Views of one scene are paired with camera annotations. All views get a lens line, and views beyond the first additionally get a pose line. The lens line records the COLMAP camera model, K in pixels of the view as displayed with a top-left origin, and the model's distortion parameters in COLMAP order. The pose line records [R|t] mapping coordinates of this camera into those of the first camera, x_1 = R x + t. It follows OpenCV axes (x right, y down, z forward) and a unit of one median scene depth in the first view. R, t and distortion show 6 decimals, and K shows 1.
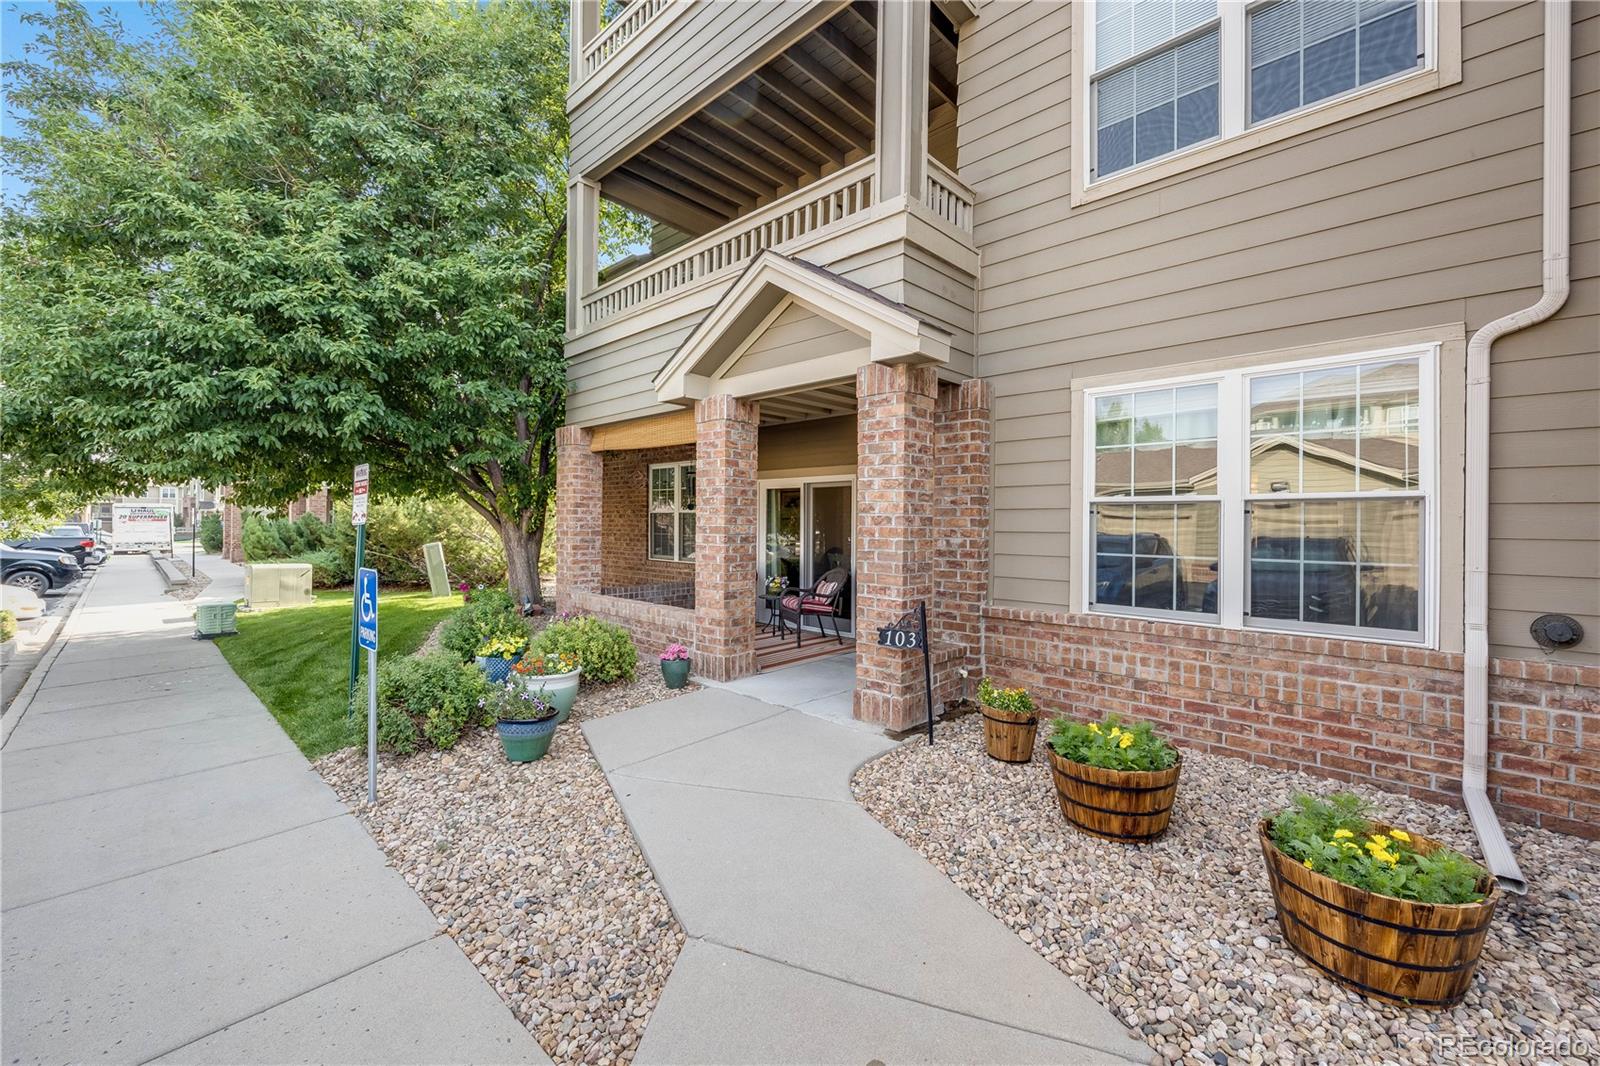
lens RADIAL K [[648.5, 0, 803.1], [0, 648.5, 517.2], [0, 0, 1]] dist [-0.001733, 0.000189]
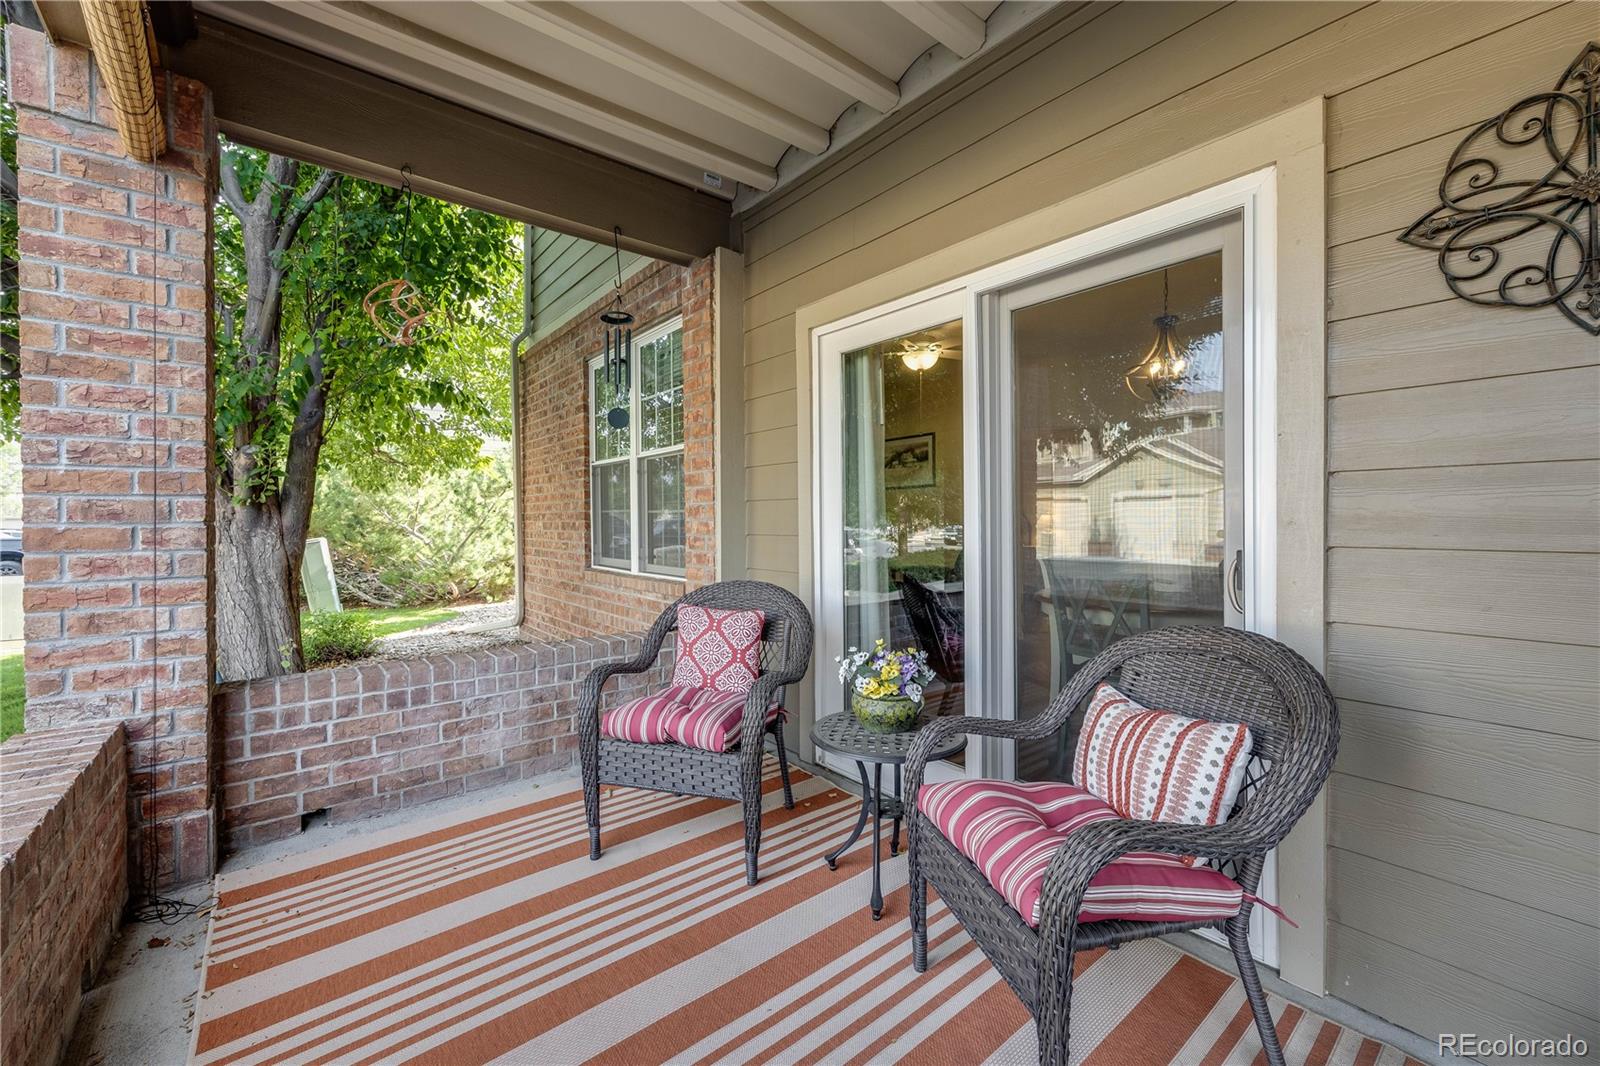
lens RADIAL K [[653.5, 0, 800.7], [0, 653.5, 524.6], [0, 0, 1]] dist [-0.001380, 0.000033]
pose [[0.990257, -0.013274, -0.138616, -0.065221], [0.015800, 0.999728, 0.017135, 0.068597], [0.138351, -0.019158, 0.990198, 1.336460]]
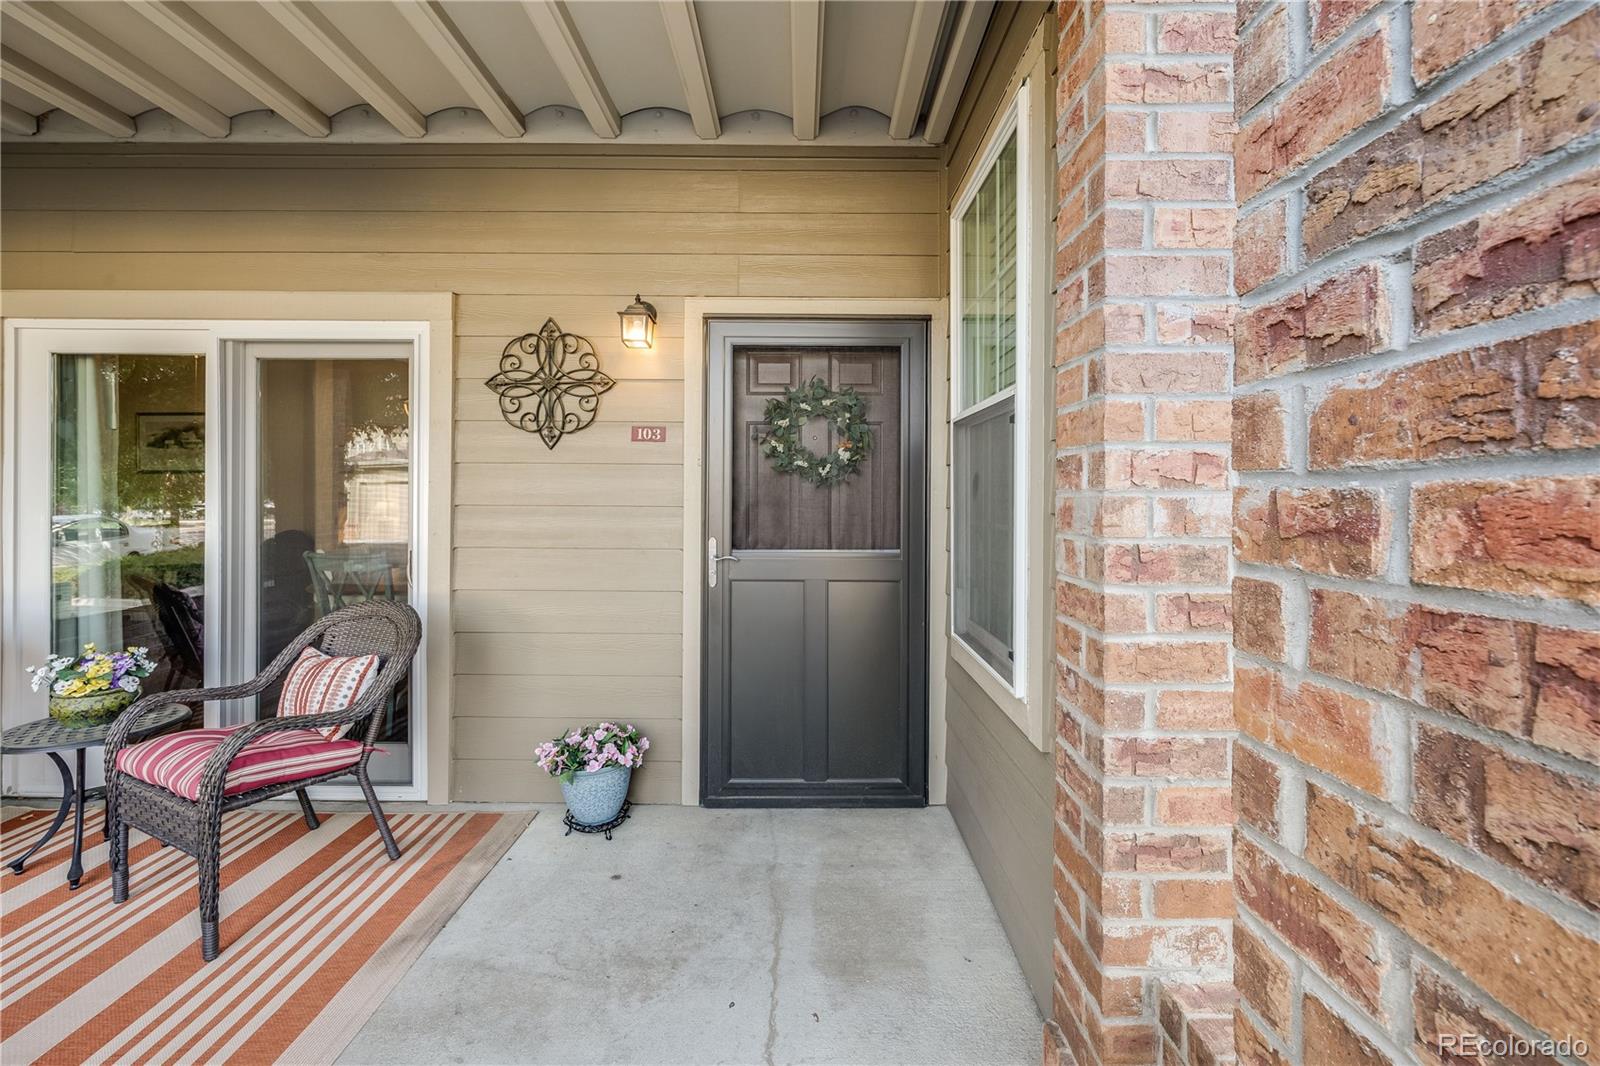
lens RADIAL K [[652.4, 0, 802.9], [0, 652.4, 502.1], [0, 0, 1]] dist [-0.001108, 0.000105]
pose [[0.732769, -0.001525, 0.680476, -0.013500], [-0.007124, 0.999925, 0.009912, 0.040871], [-0.680441, -0.012111, 0.732703, 1.059088]]
